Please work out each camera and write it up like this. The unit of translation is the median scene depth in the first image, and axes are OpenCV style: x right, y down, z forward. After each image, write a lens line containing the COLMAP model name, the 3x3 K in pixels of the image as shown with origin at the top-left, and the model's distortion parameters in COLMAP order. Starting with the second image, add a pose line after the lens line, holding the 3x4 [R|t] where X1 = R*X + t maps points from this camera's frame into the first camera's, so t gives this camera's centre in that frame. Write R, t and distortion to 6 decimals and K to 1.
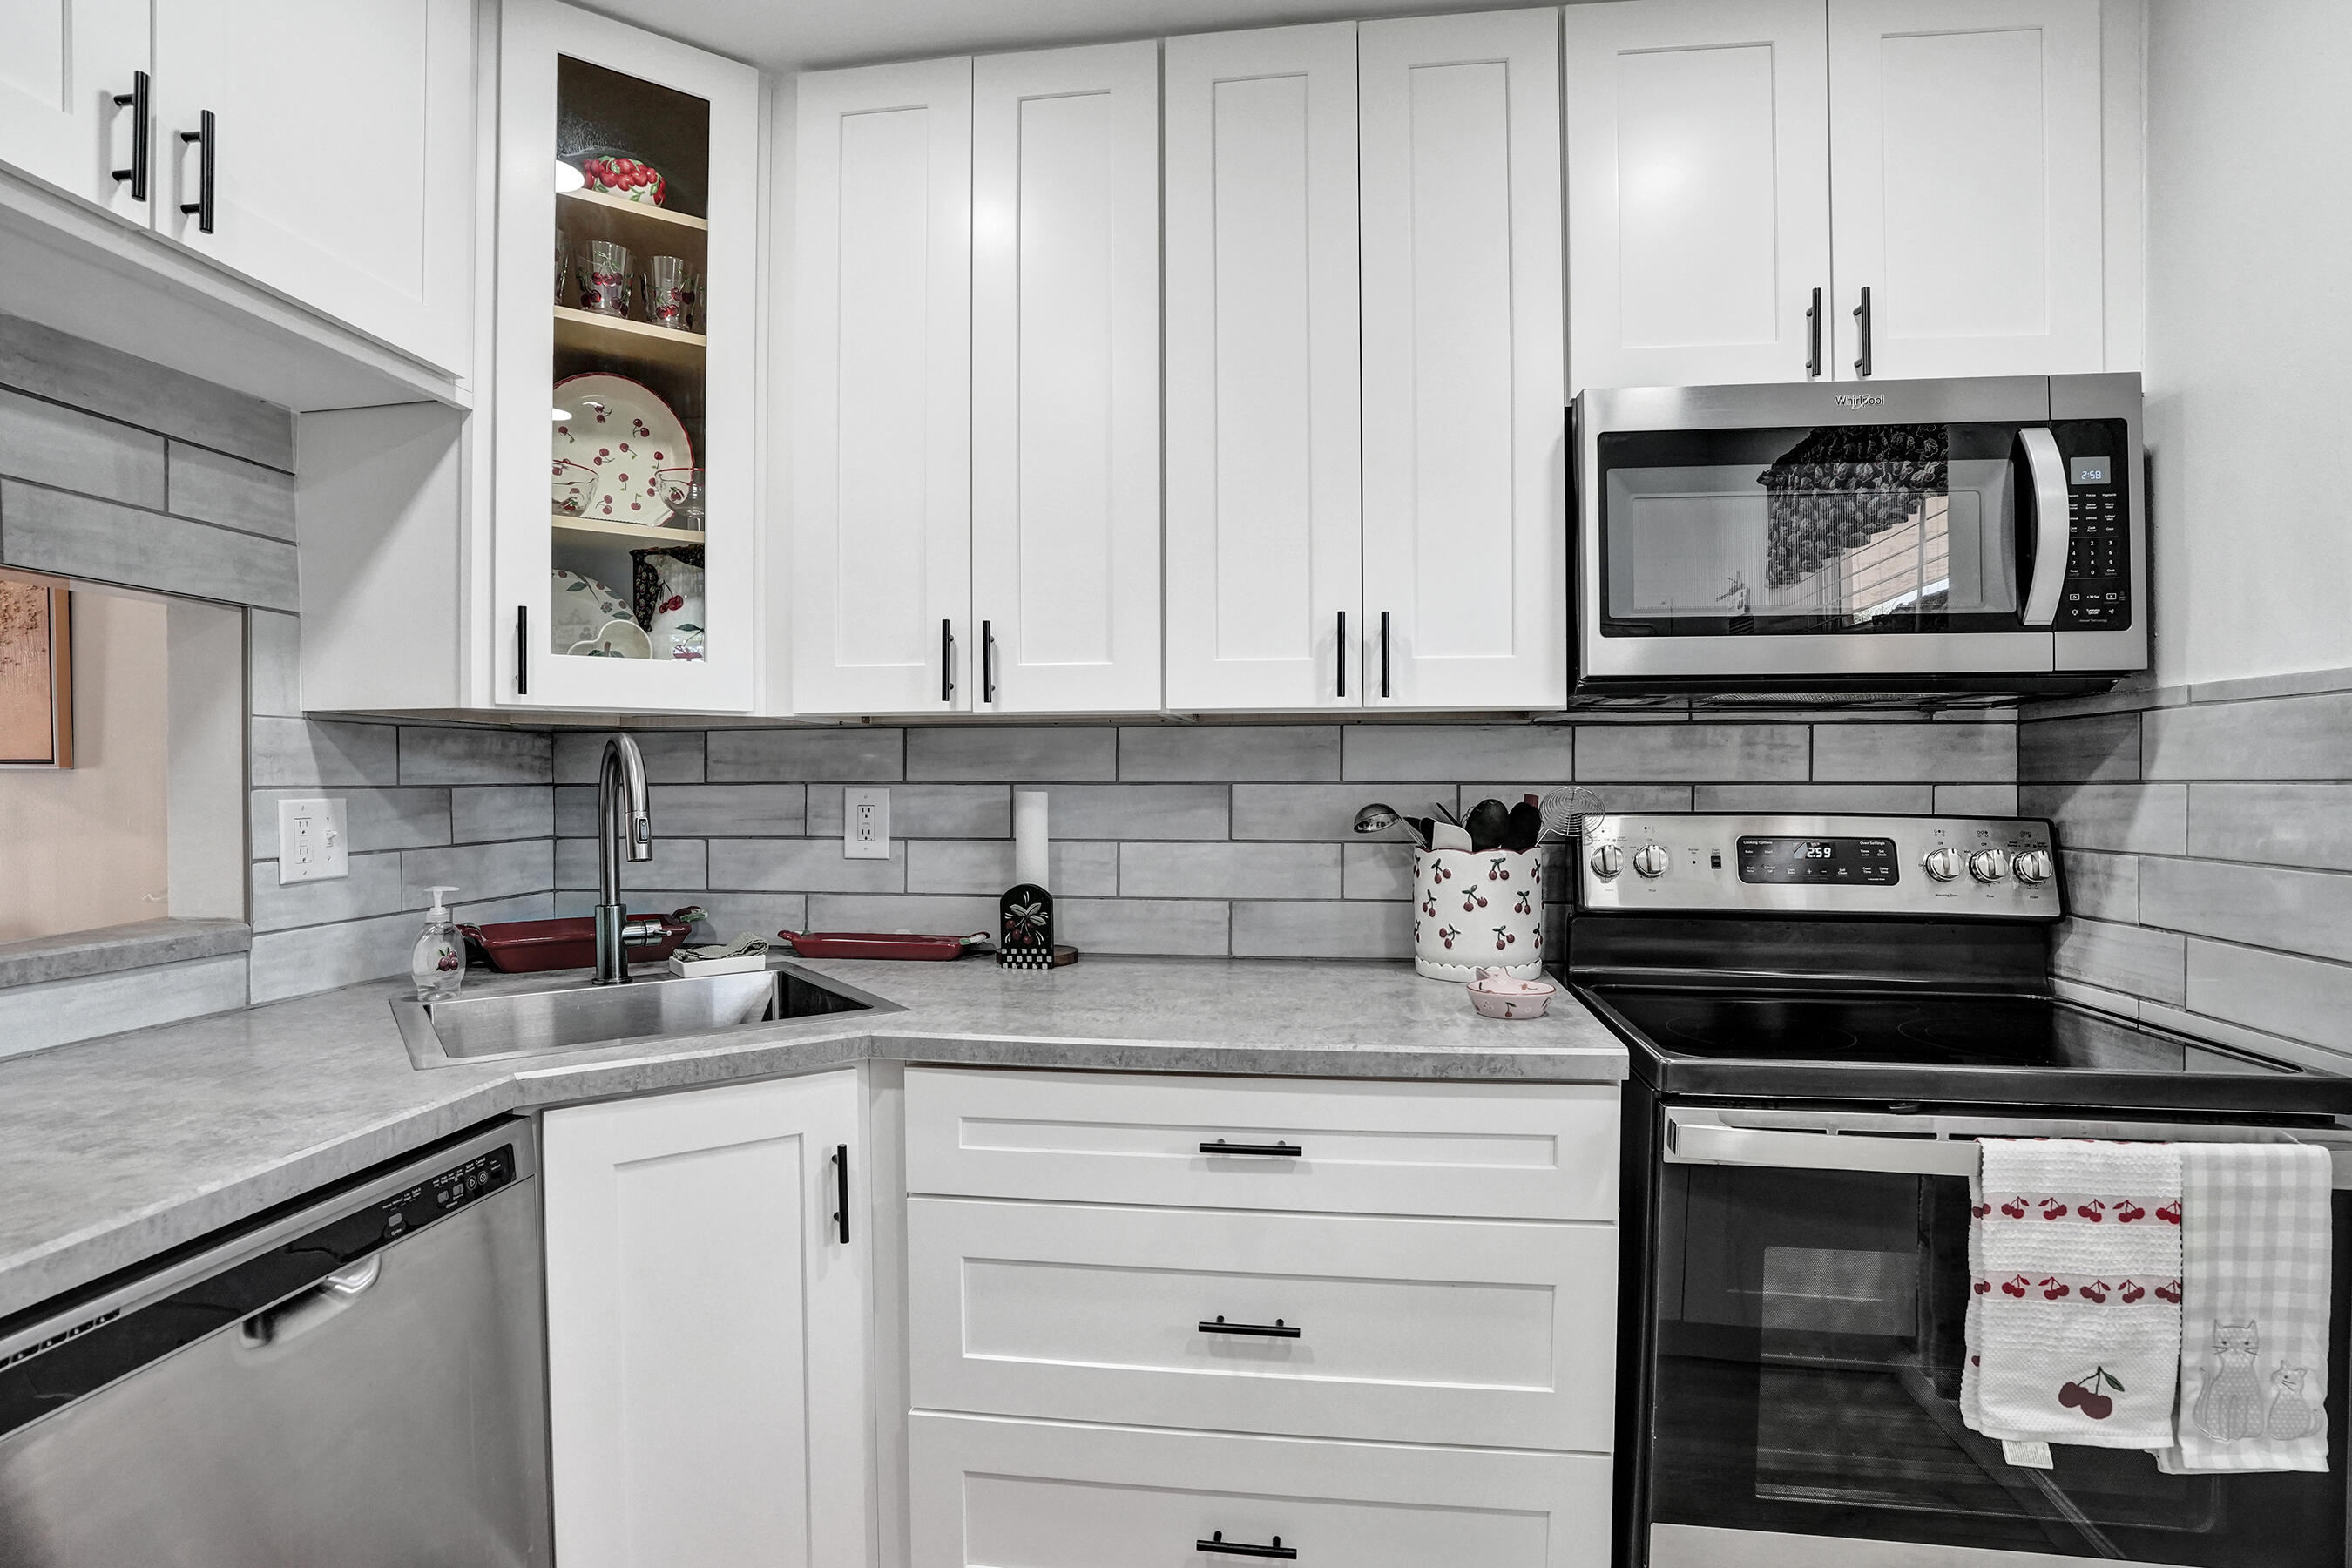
lens RADIAL K [[1186.1, 0, 1176.0], [0, 1186.1, 784.0], [0, 0, 1]] dist [-0.071811, 0.025807]
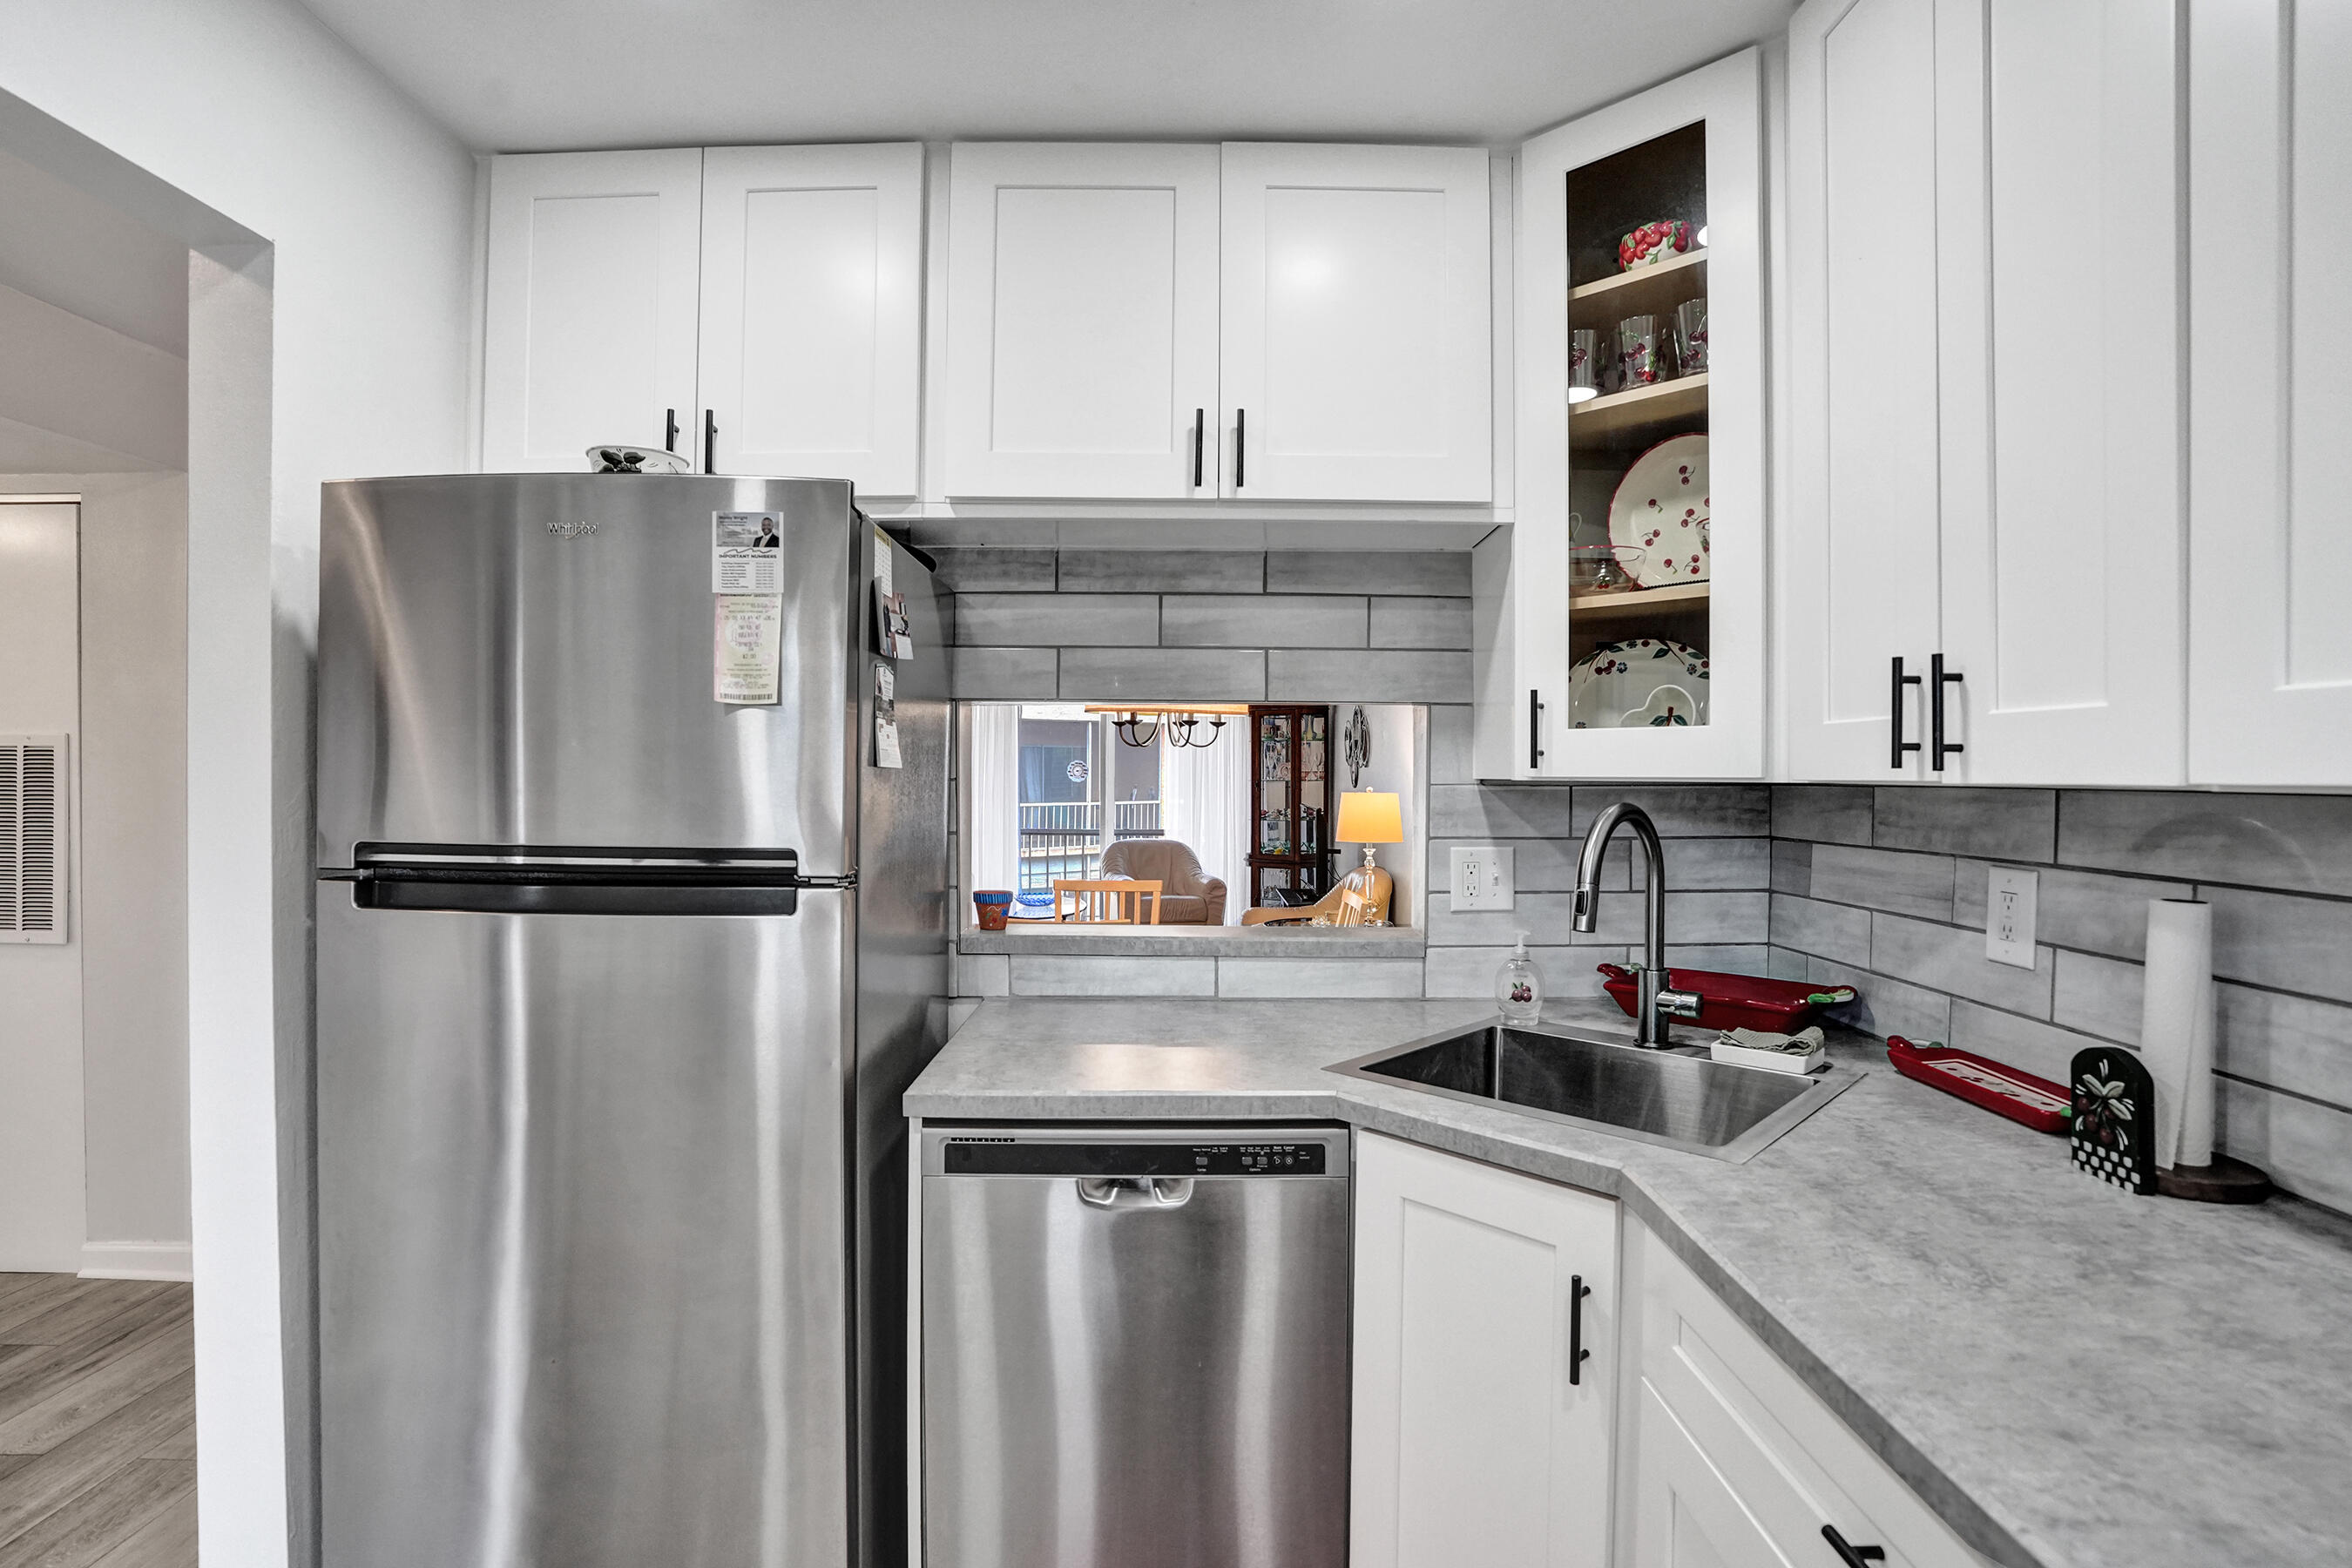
lens RADIAL K [[1137.5, 0, 1176.2], [0, 1137.5, 774.4], [0, 0, 1]] dist [-0.069994, 0.030615]
pose [[0.123128, 0.003628, -0.992384, 0.430920], [-0.006560, 0.999974, 0.002842, -0.065377], [0.992369, 0.006160, 0.123149, 0.475257]]
